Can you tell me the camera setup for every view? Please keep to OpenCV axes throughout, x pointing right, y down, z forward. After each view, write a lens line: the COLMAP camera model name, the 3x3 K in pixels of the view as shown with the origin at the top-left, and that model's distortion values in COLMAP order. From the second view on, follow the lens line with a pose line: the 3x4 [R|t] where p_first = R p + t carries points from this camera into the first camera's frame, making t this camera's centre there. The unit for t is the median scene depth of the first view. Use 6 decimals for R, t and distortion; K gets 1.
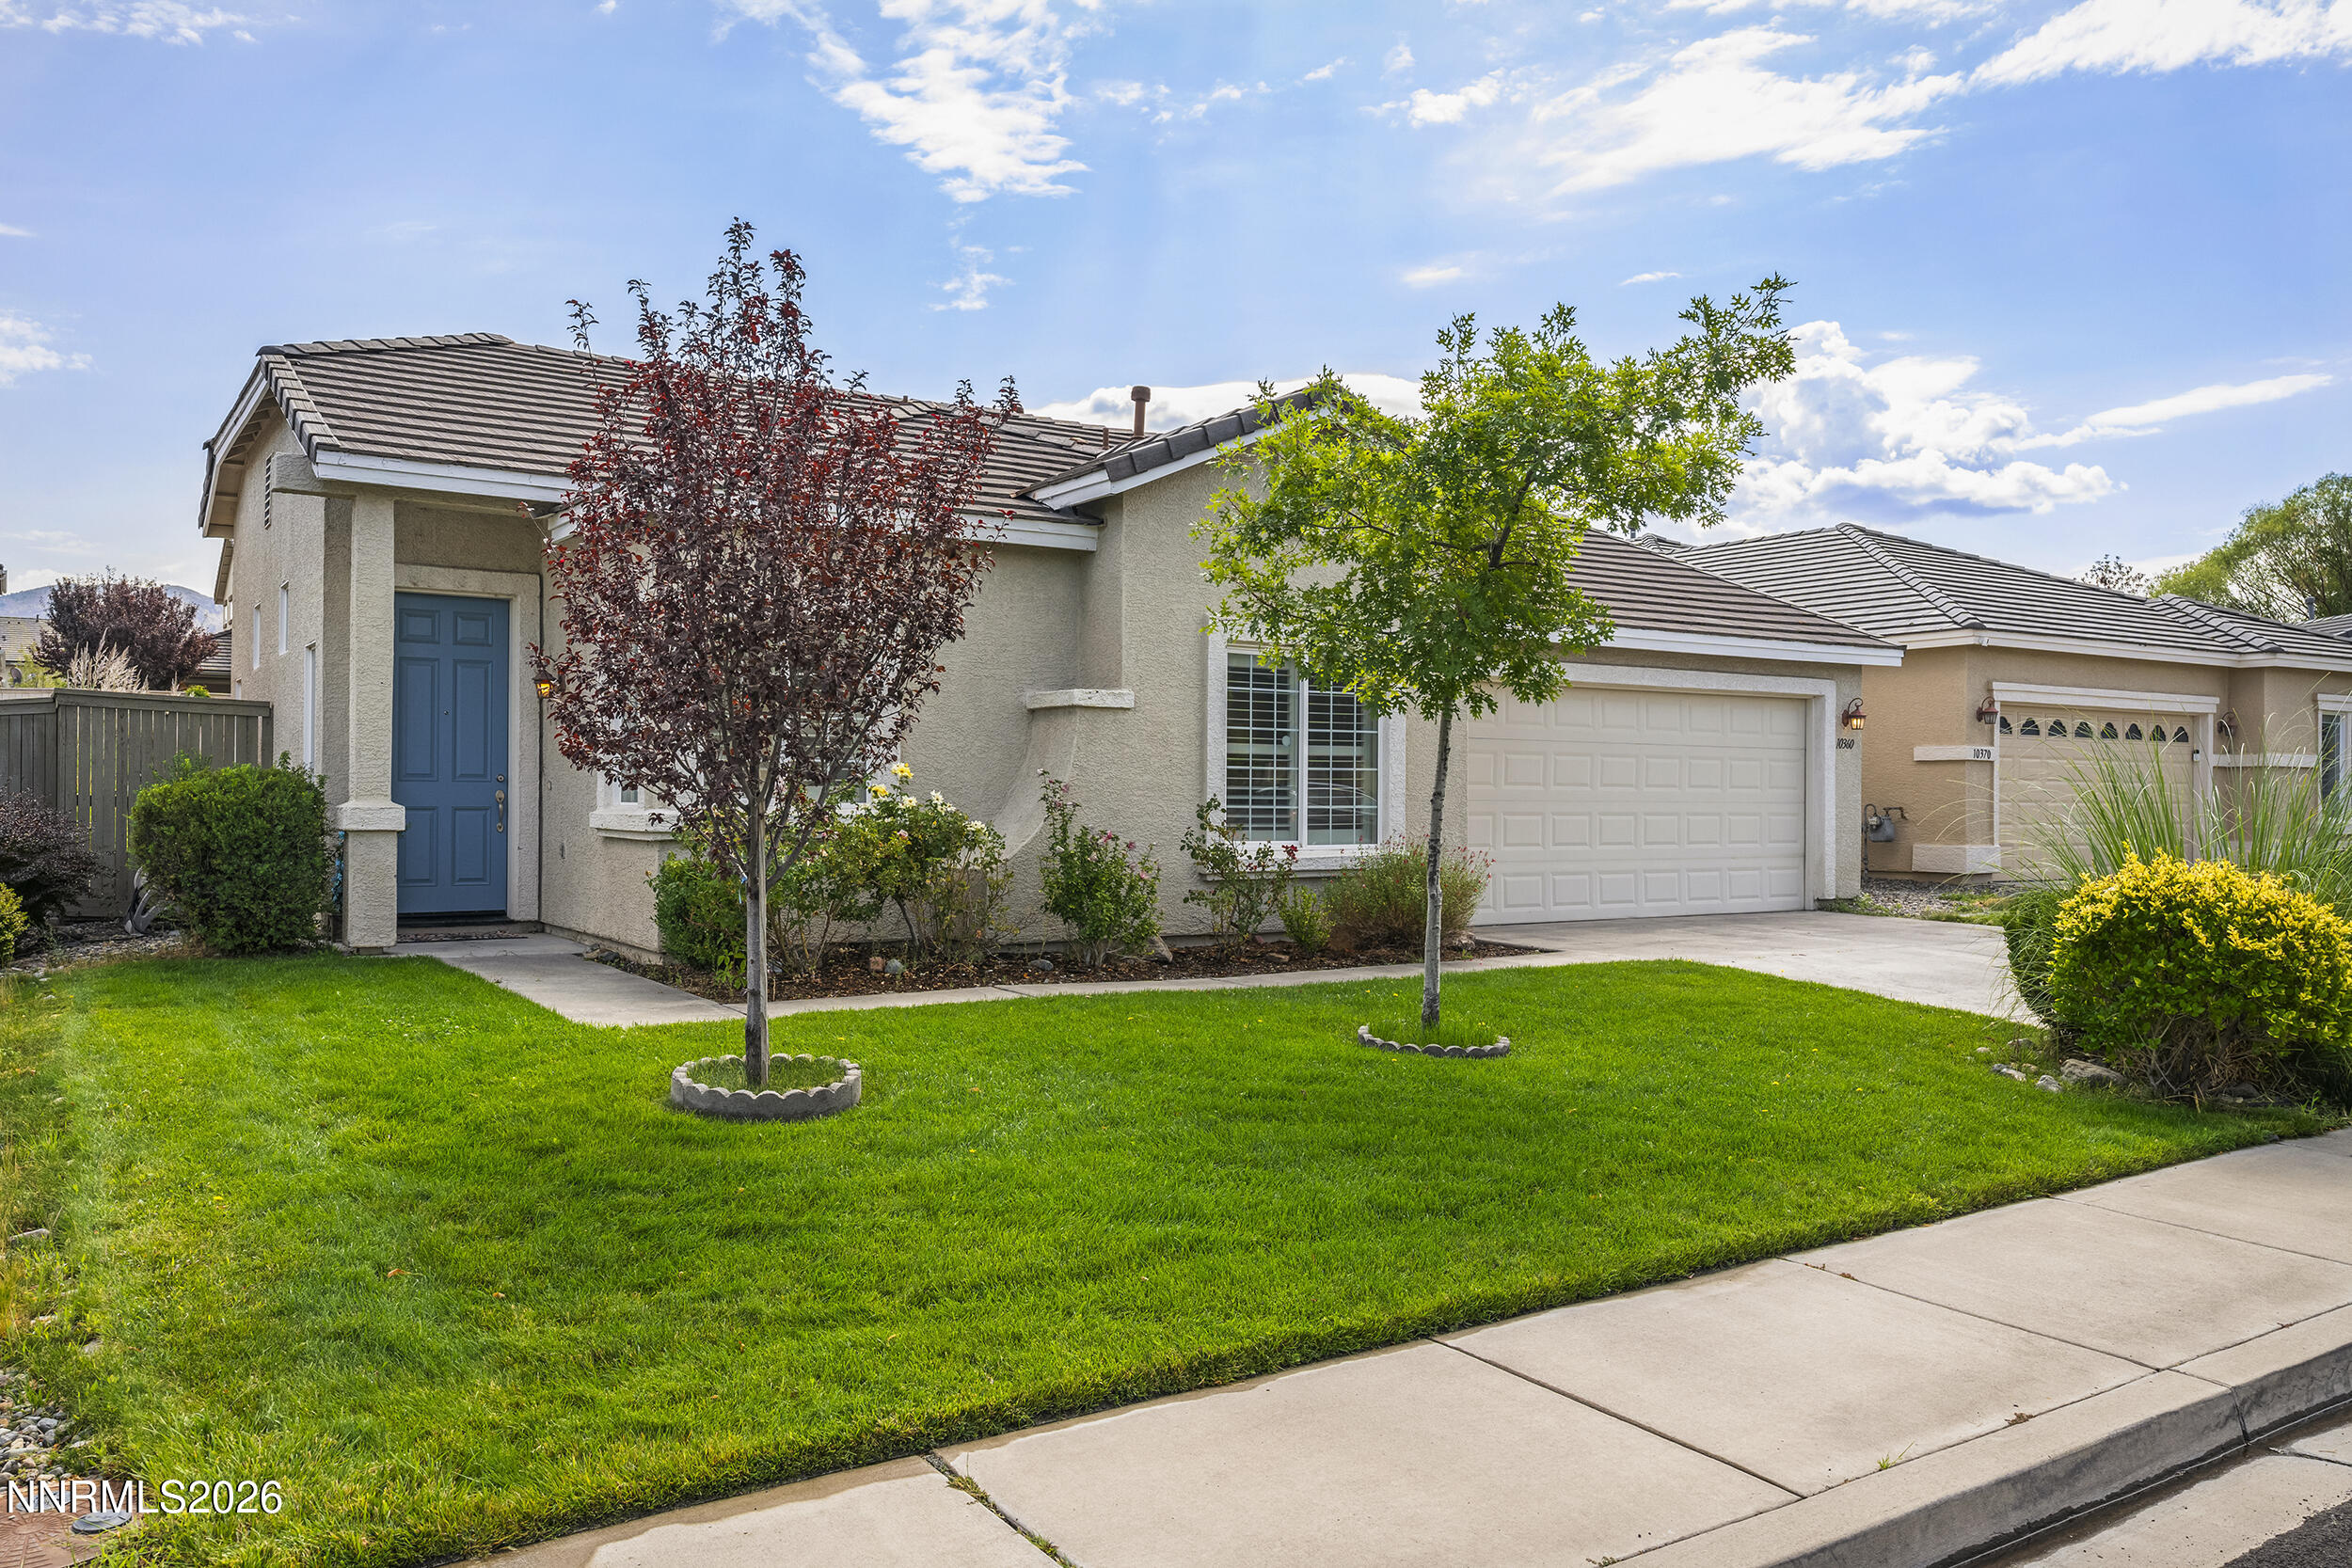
lens RADIAL K [[1700.7, 0, 1177.5], [0, 1700.7, 779.2], [0, 0, 1]] dist [0.007412, 0.003265]
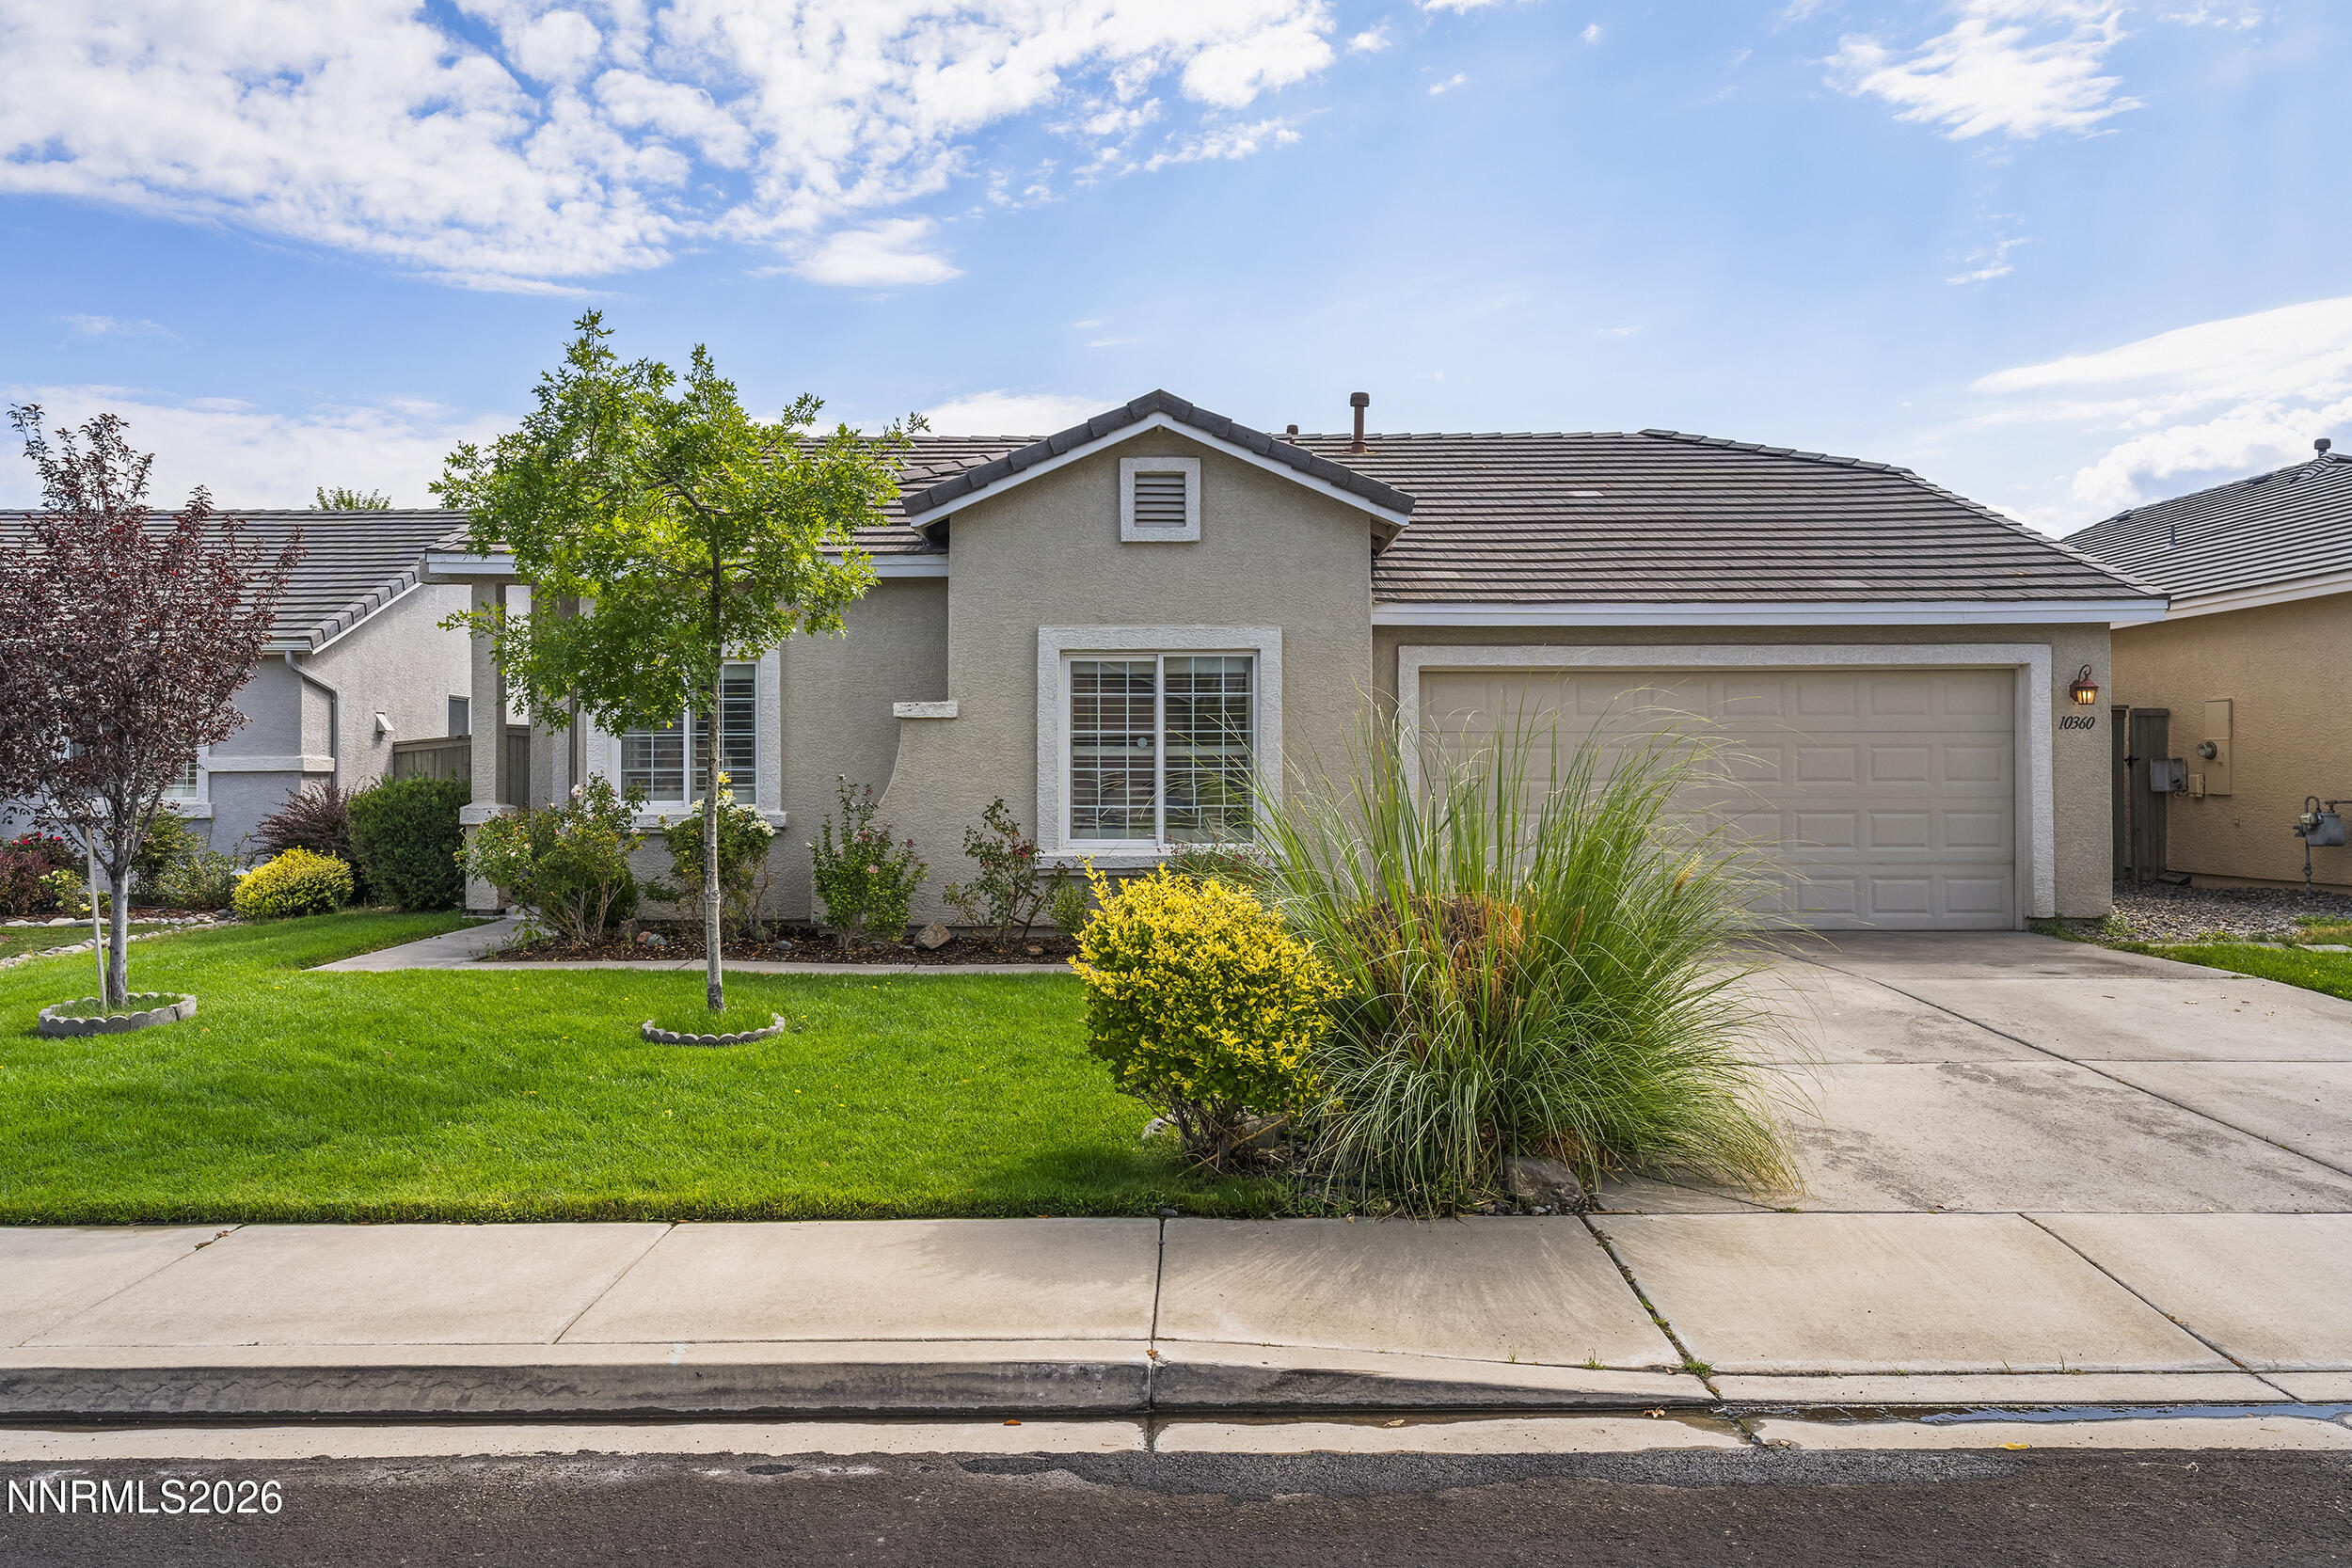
lens RADIAL K [[1583.8, 0, 1176.0], [0, 1583.8, 796.0], [0, 0, 1]] dist [-0.038712, 0.000961]
pose [[0.820532, -0.002696, -0.571594, 0.644353], [0.013160, 0.999813, 0.014176, -0.003571], [0.571449, -0.019154, 0.820414, 0.226840]]
